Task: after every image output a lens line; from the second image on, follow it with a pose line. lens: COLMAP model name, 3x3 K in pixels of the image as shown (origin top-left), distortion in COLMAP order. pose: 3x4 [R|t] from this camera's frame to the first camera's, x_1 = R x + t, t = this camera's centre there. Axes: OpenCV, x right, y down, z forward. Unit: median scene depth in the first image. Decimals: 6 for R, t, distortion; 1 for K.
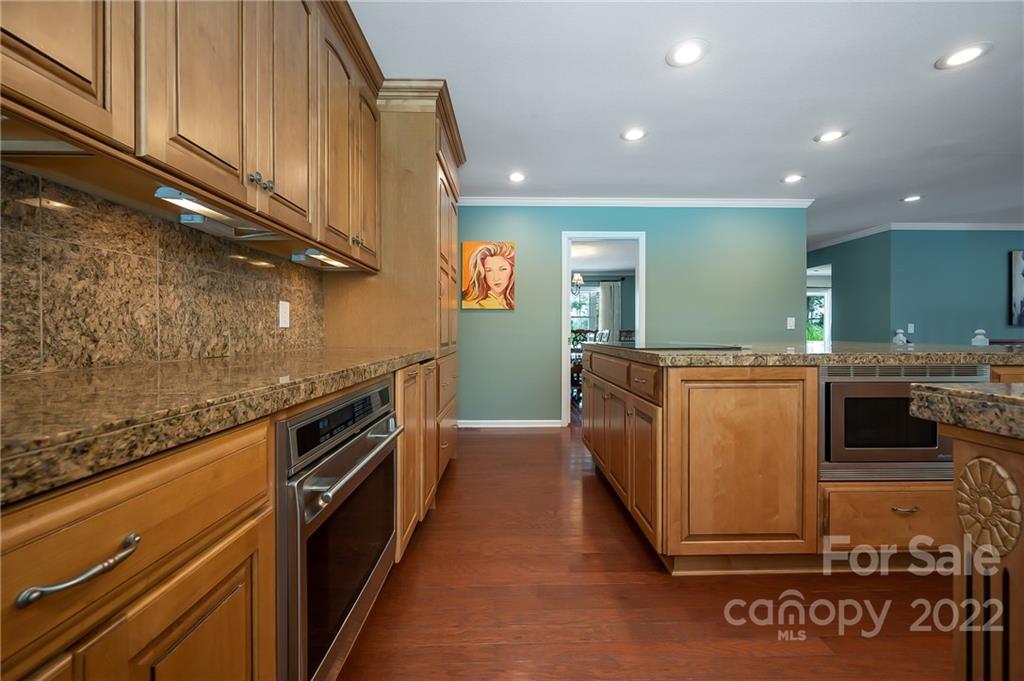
lens RADIAL K [[405.1, 0, 517.1], [0, 405.1, 337.4], [0, 0, 1]] dist [-0.002617, -0.000084]
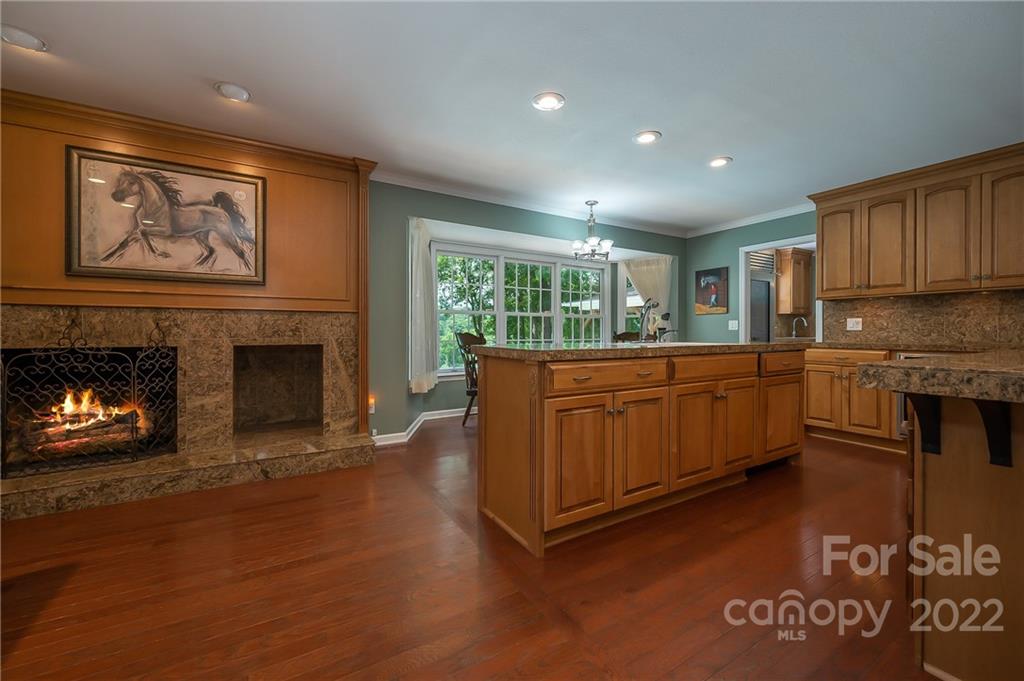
lens RADIAL K [[405.1, 0, 522.4], [0, 405.1, 334.3], [0, 0, 1]] dist [-0.002617, -0.000084]
pose [[-0.856904, 0.002179, -0.515471, 0.923989], [-0.007367, 0.999837, 0.016473, -0.006490], [0.515423, 0.017913, -0.856749, 0.474267]]
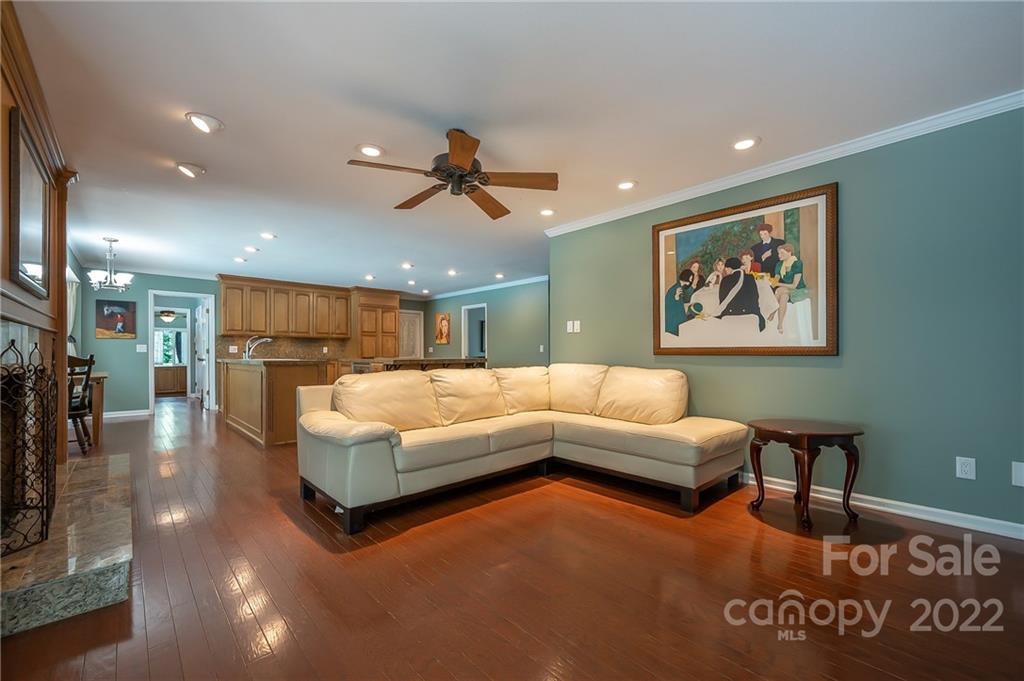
lens RADIAL K [[405.1, 0, 515.5], [0, 405.1, 351.6], [0, 0, 1]] dist [-0.002617, -0.000084]
pose [[0.685590, -0.005218, -0.727969, 1.851159], [-0.008013, 0.999860, -0.014713, 0.004673], [0.727944, 0.015920, 0.685452, -0.248547]]
